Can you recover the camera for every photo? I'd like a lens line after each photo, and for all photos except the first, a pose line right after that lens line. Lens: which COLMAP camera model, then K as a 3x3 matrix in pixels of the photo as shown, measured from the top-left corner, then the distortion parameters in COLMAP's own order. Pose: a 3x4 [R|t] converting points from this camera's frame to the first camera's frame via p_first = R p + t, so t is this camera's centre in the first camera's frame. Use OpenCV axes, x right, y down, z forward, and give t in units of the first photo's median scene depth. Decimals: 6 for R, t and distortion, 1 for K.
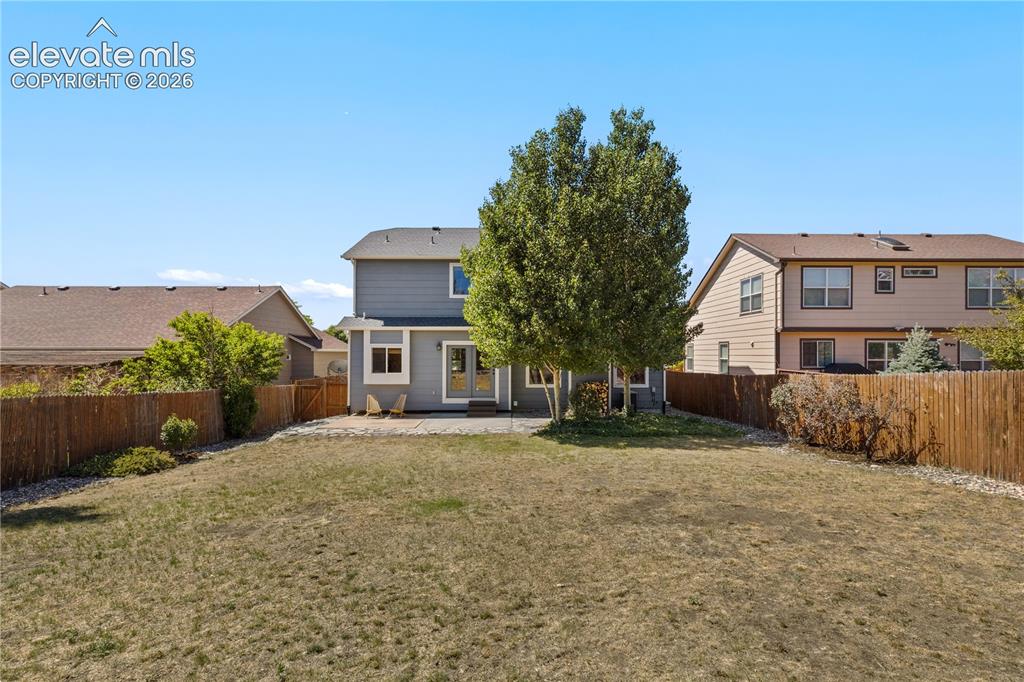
lens RADIAL K [[474.3, 0, 512.0], [0, 474.3, 341.0], [0, 0, 1]] dist [0.001209, -0.000379]
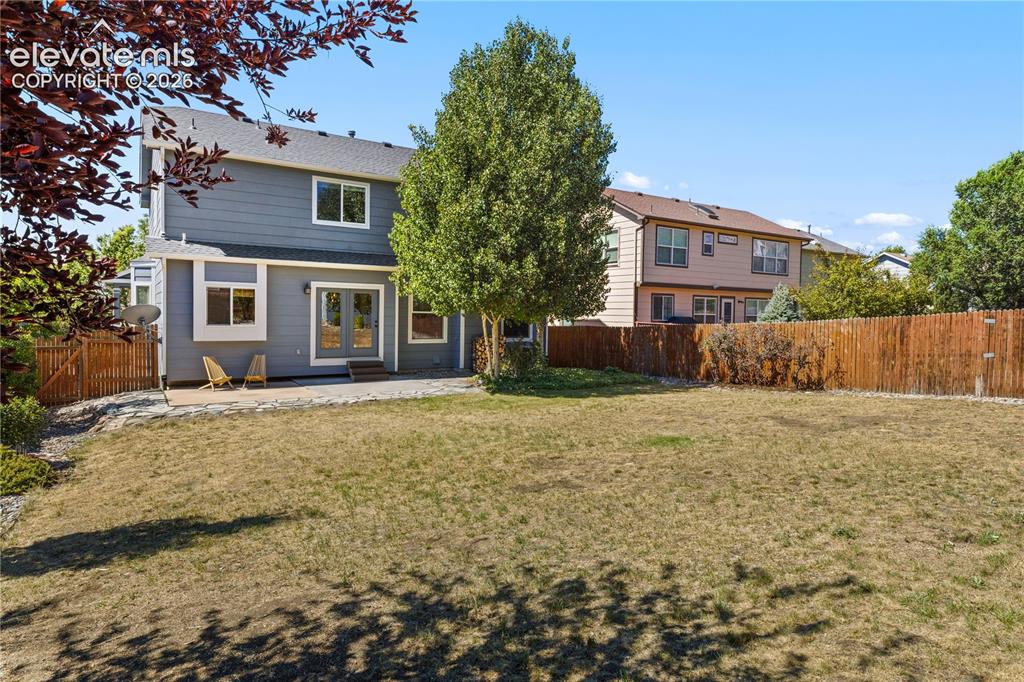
lens RADIAL K [[600.2, 0, 514.7], [0, 600.2, 323.5], [0, 0, 1]] dist [0.025894, 0.000114]
pose [[0.836066, 0.002584, 0.548623, -0.399614], [-0.028873, 0.998810, 0.039297, 0.018946], [-0.547869, -0.048695, 0.835146, 0.041261]]
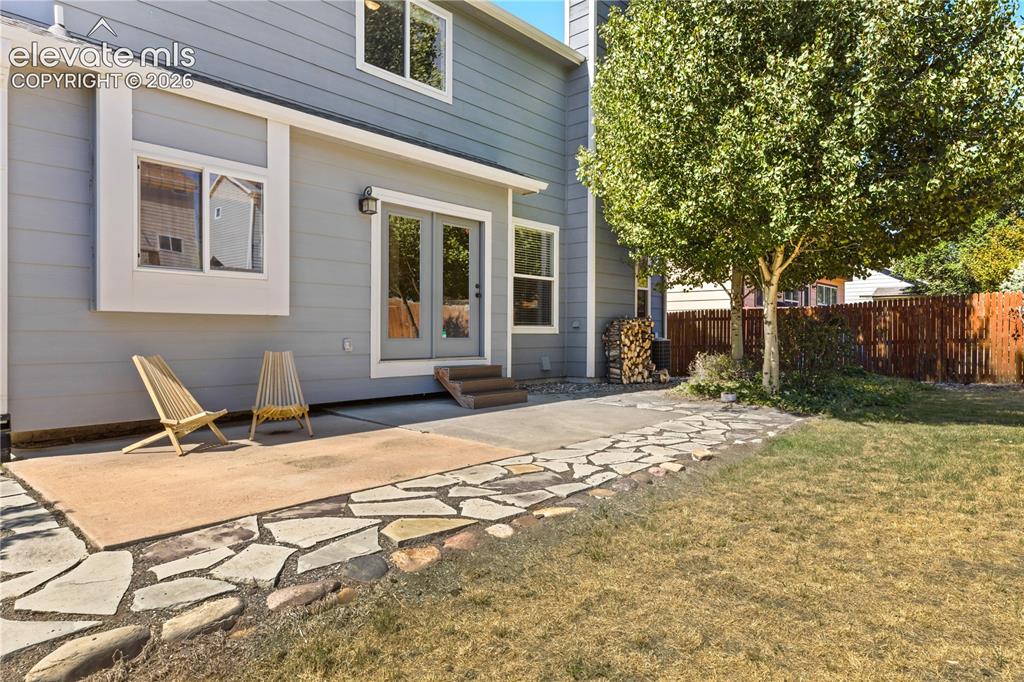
lens RADIAL K [[598.7, 0, 512.0], [0, 598.7, 341.0], [0, 0, 1]] dist [-0.004421, -0.000844]
pose [[0.667518, -0.008875, 0.744541, -0.393170], [-0.016415, 0.999511, 0.026631, 0.093976], [-0.744413, -0.029998, 0.667046, 0.657807]]
